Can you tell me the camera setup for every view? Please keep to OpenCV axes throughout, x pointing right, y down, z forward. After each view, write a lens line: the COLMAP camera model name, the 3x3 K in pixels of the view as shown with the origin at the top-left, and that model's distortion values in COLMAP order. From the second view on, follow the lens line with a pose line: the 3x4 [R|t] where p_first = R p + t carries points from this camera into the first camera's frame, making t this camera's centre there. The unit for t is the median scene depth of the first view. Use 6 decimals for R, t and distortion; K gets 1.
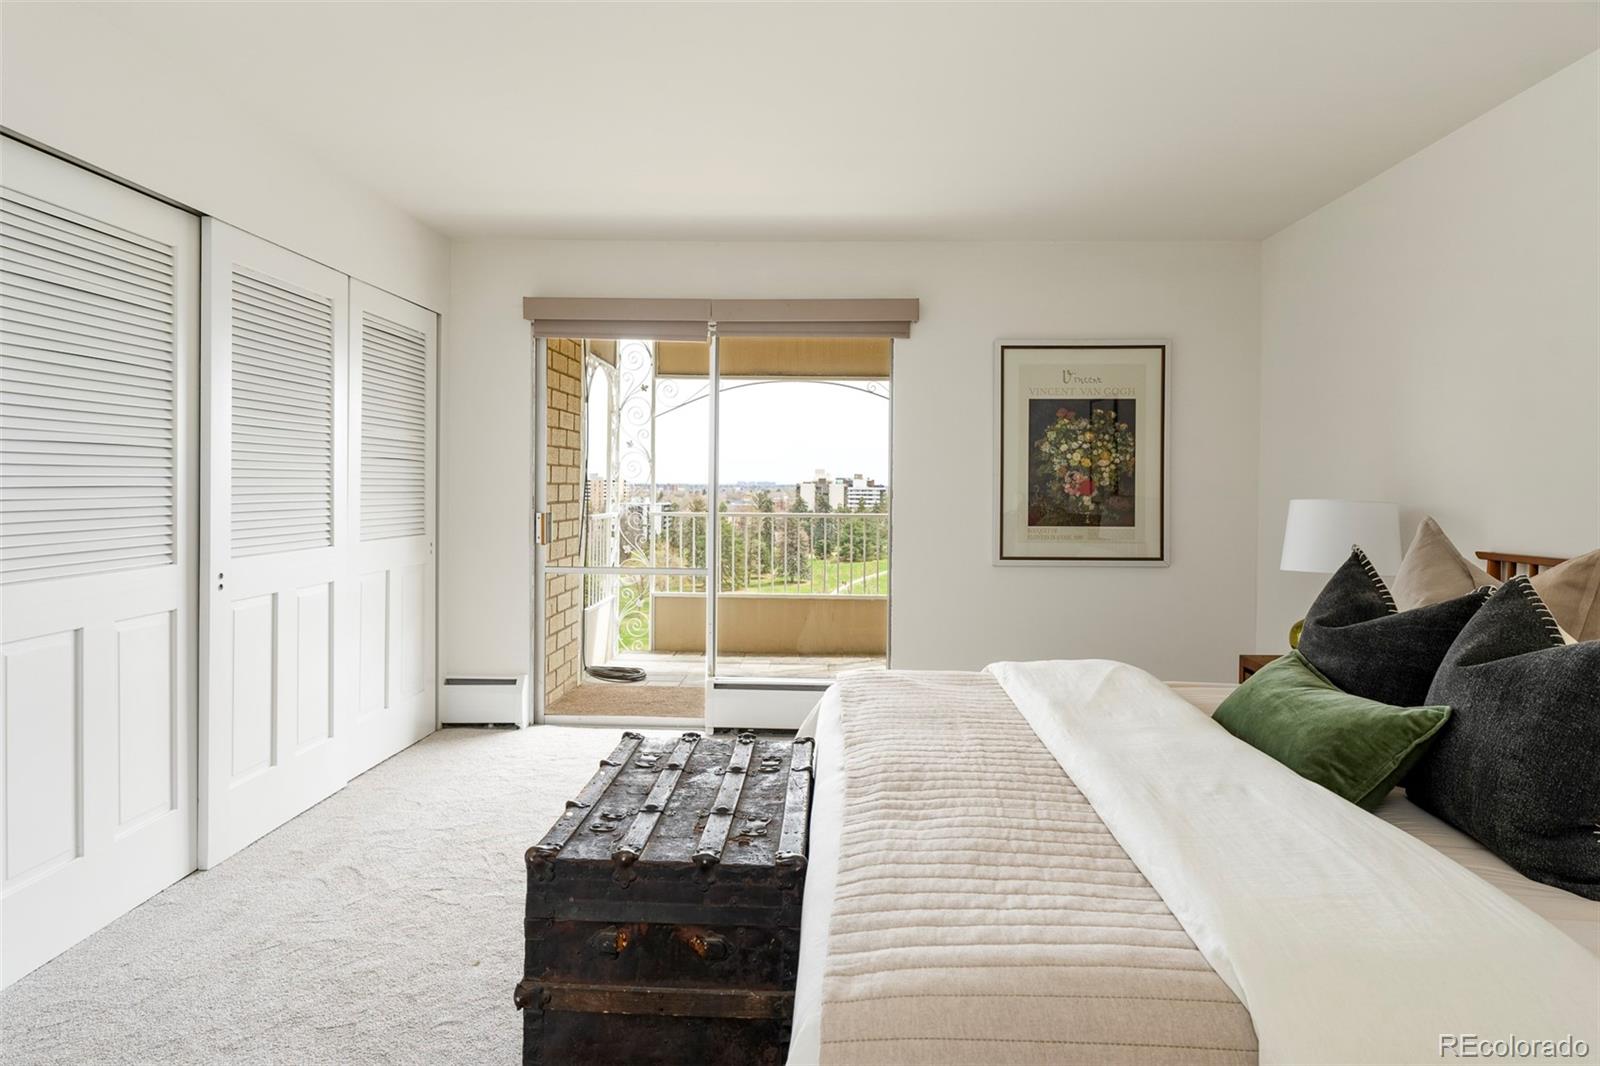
lens RADIAL K [[952.4, 0, 806.5], [0, 952.4, 490.4], [0, 0, 1]] dist [-0.006702, 0.001862]
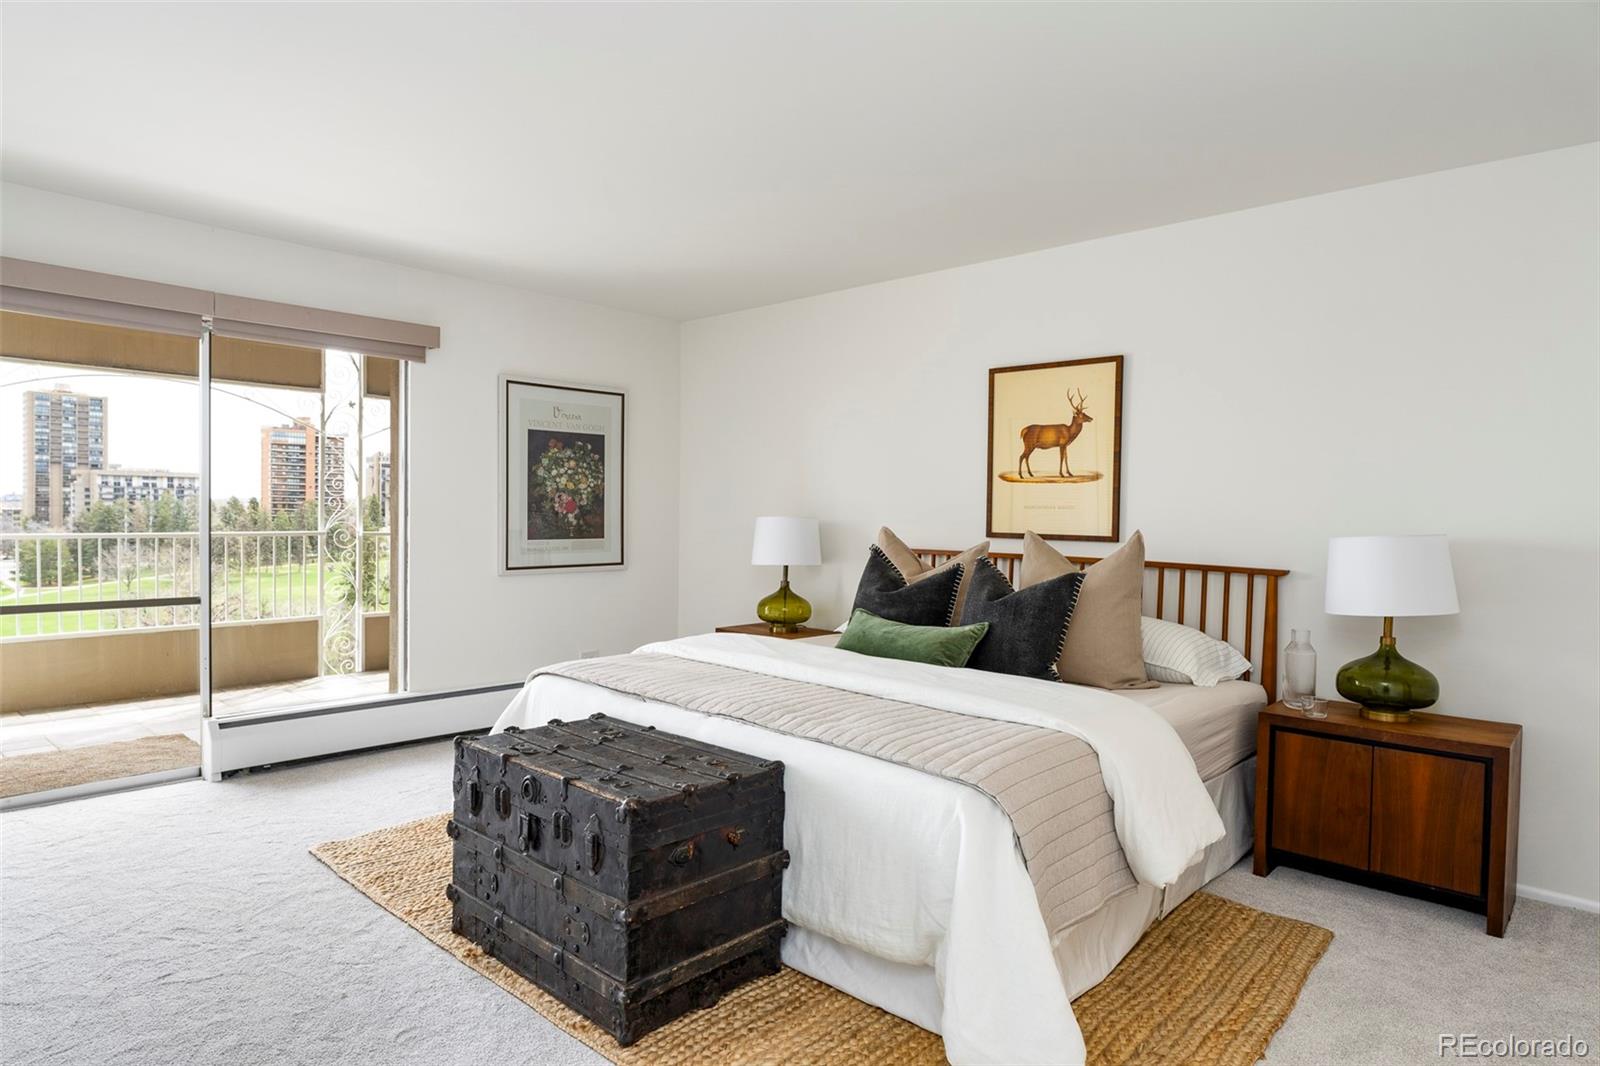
lens RADIAL K [[952.4, 0, 797.0], [0, 952.4, 529.5], [0, 0, 1]] dist [-0.006702, 0.001862]
pose [[0.638413, -0.013193, 0.769581, -0.445948], [-0.007347, 0.999703, 0.023233, -0.003964], [-0.769659, -0.020486, 0.638127, 0.015981]]
